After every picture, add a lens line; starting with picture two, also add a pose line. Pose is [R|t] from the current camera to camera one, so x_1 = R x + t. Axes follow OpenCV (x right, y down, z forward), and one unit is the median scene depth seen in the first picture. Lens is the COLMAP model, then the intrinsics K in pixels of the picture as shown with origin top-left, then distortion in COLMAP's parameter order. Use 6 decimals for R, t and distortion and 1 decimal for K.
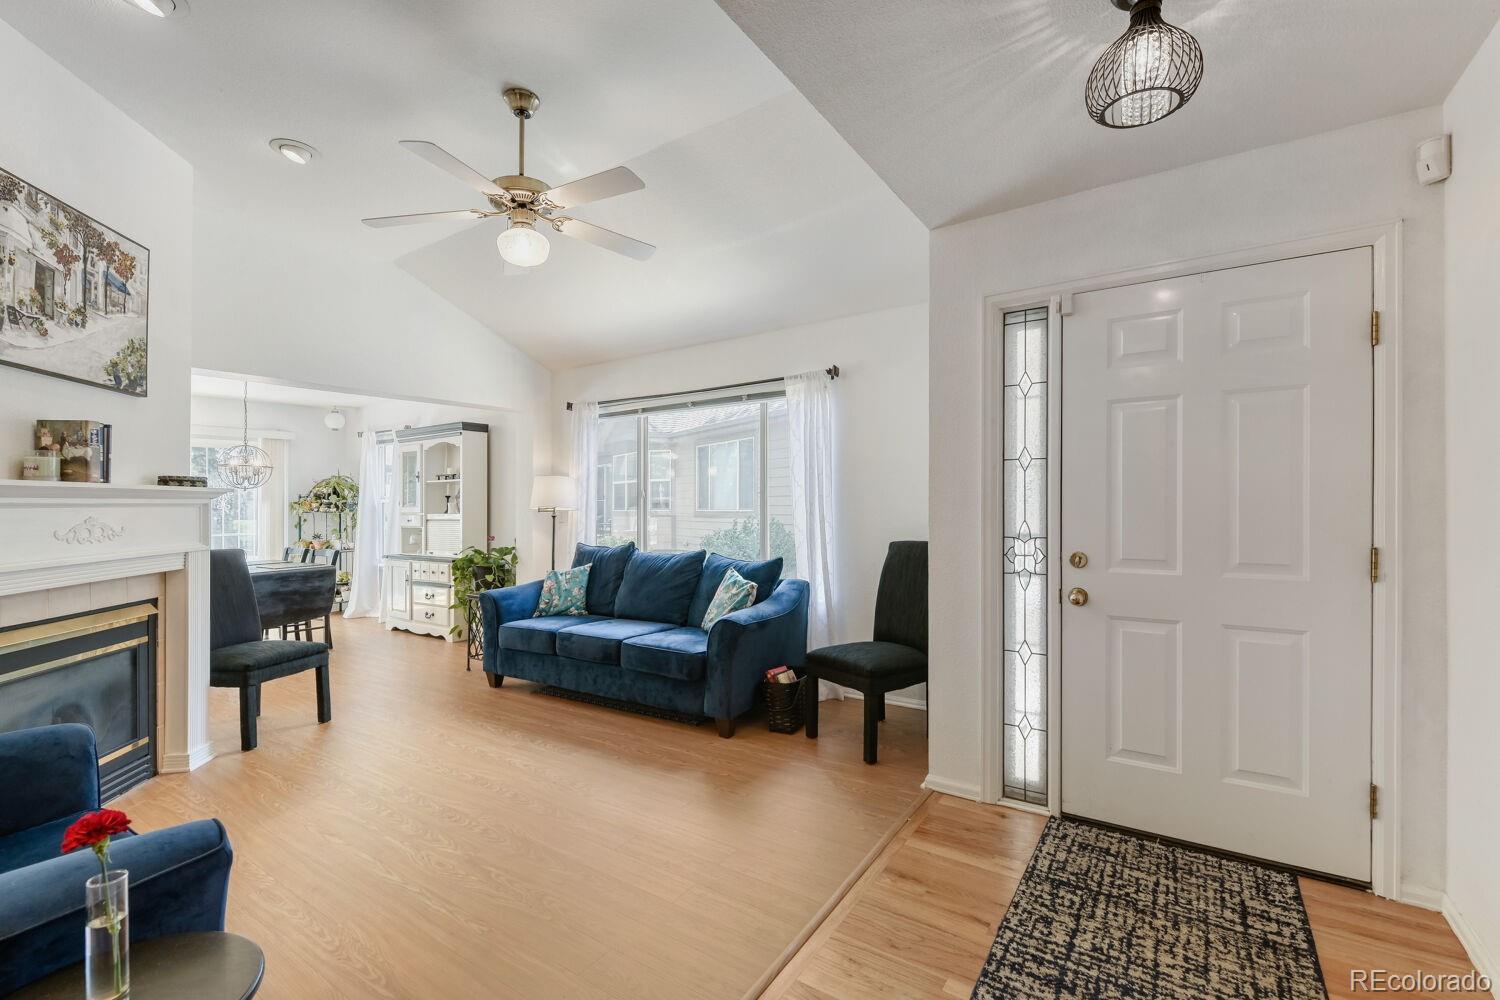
lens RADIAL K [[639.3, 0, 715.4], [0, 639.3, 489.5], [0, 0, 1]] dist [0.009078, -0.010881]
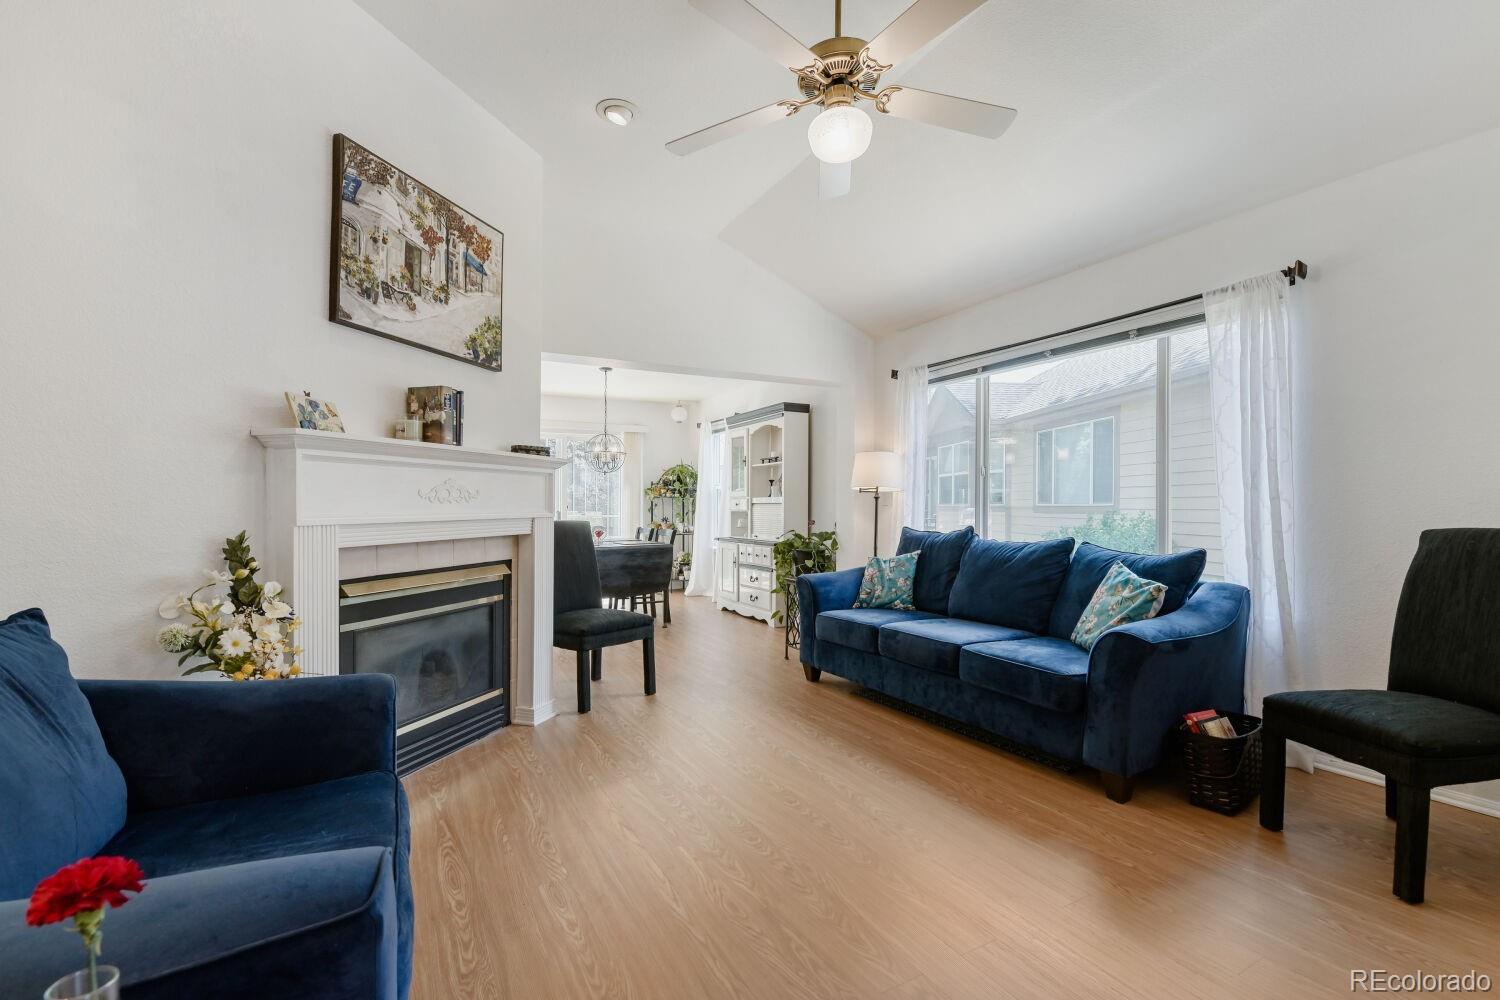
lens RADIAL K [[639.3, 0, 754.9], [0, 639.3, 490.6], [0, 0, 1]] dist [0.009078, -0.010881]
pose [[0.906291, 0.005397, -0.422619, -0.048714], [-0.002773, 0.999973, 0.006822, 0.044904], [0.422644, -0.005011, 0.906282, 0.199758]]
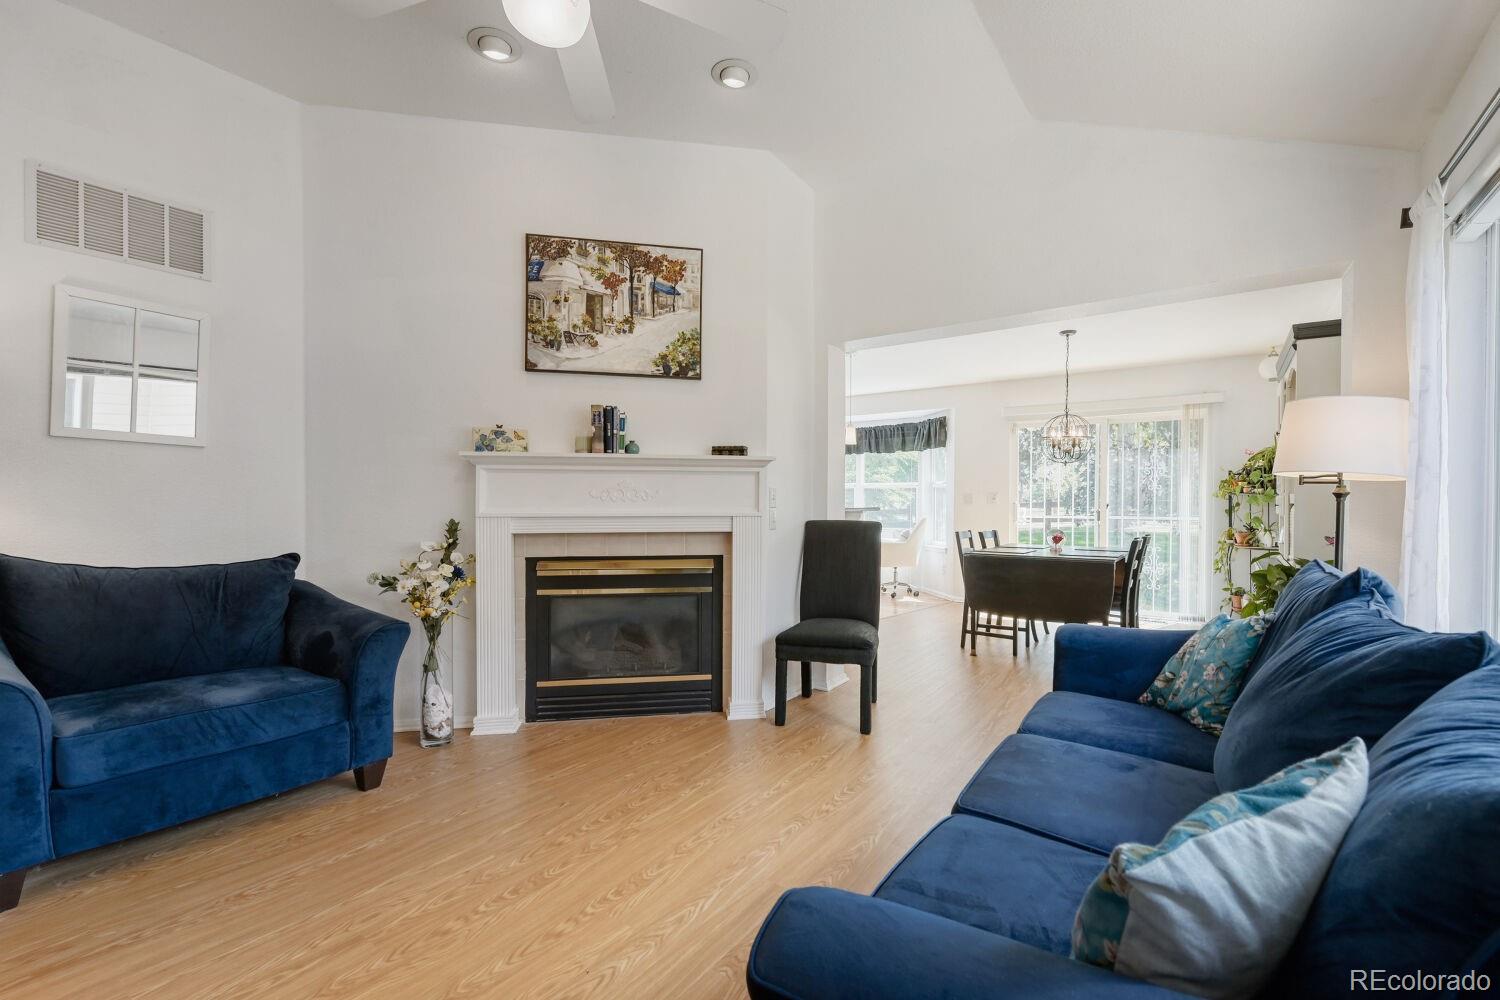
lens RADIAL K [[639.3, 0, 759.8], [0, 639.3, 497.7], [0, 0, 1]] dist [0.009078, -0.010881]
pose [[0.049900, 0.013906, -0.998657, 0.255309], [0.018894, 0.999711, 0.014865, 0.051365], [0.998575, -0.019611, 0.049623, 1.004403]]
